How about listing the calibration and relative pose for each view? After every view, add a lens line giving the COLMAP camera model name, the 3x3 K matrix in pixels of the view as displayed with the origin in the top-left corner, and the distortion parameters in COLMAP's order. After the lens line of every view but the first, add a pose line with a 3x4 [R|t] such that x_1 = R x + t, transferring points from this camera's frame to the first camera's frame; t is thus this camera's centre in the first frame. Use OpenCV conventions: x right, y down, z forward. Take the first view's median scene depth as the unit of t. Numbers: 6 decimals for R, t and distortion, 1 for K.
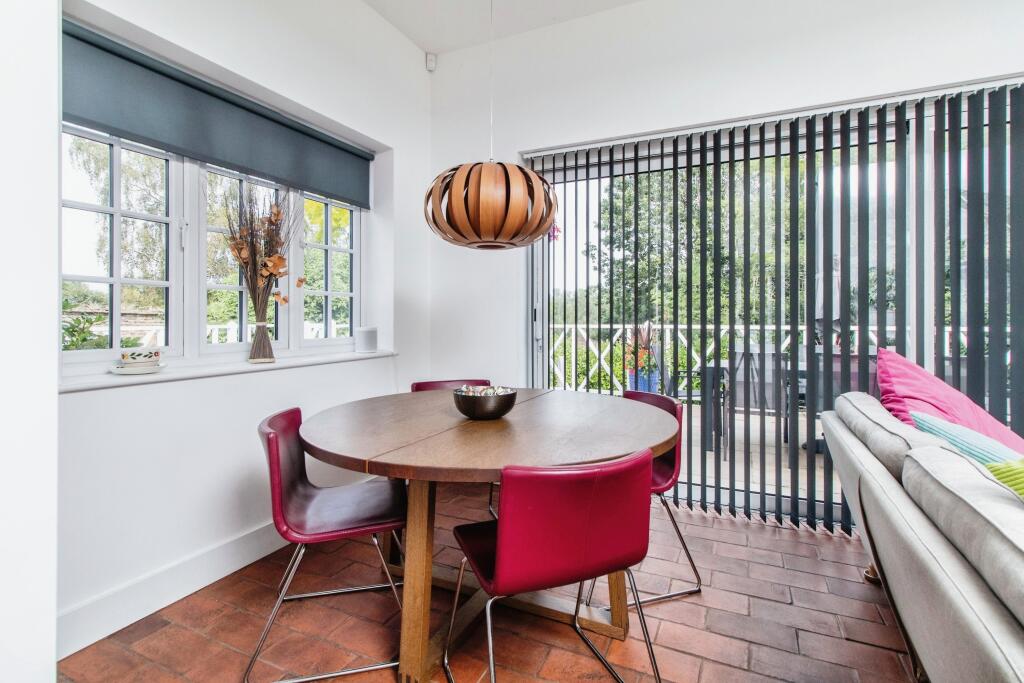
lens RADIAL K [[493.7, 0, 514.6], [0, 493.7, 321.8], [0, 0, 1]] dist [0.000360, 0.000389]
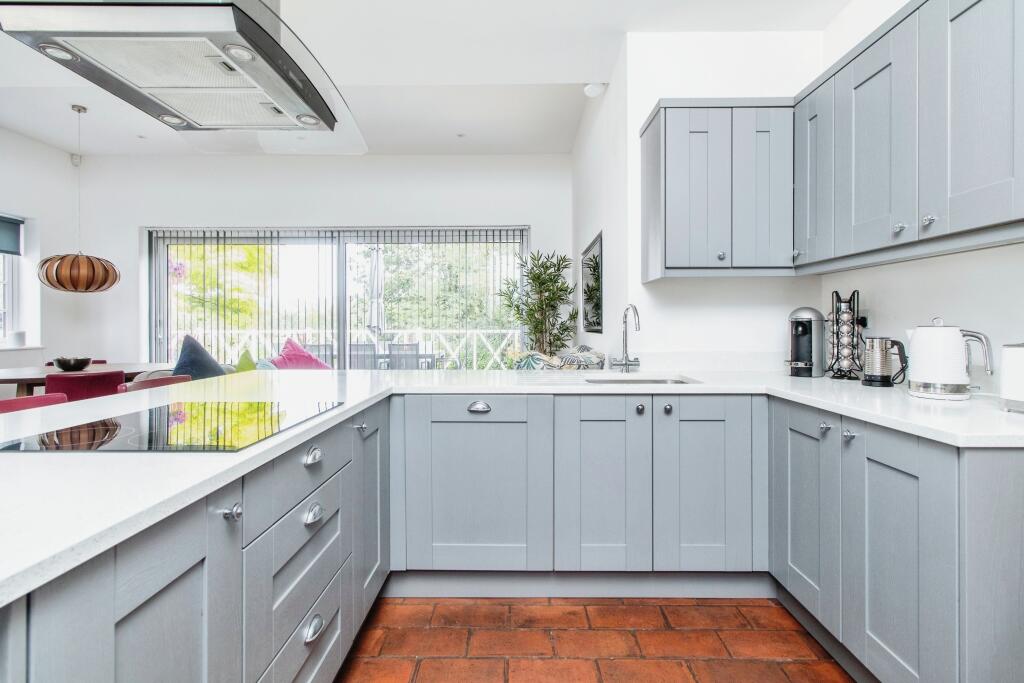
lens RADIAL K [[493.7, 0, 514.6], [0, 493.7, 321.8], [0, 0, 1]] dist [0.000360, 0.000389]
pose [[0.902111, 0.008523, 0.431419, 0.433164], [-0.002908, 0.999902, -0.013674, 0.000883], [-0.431494, 0.011081, 0.902048, -1.051065]]
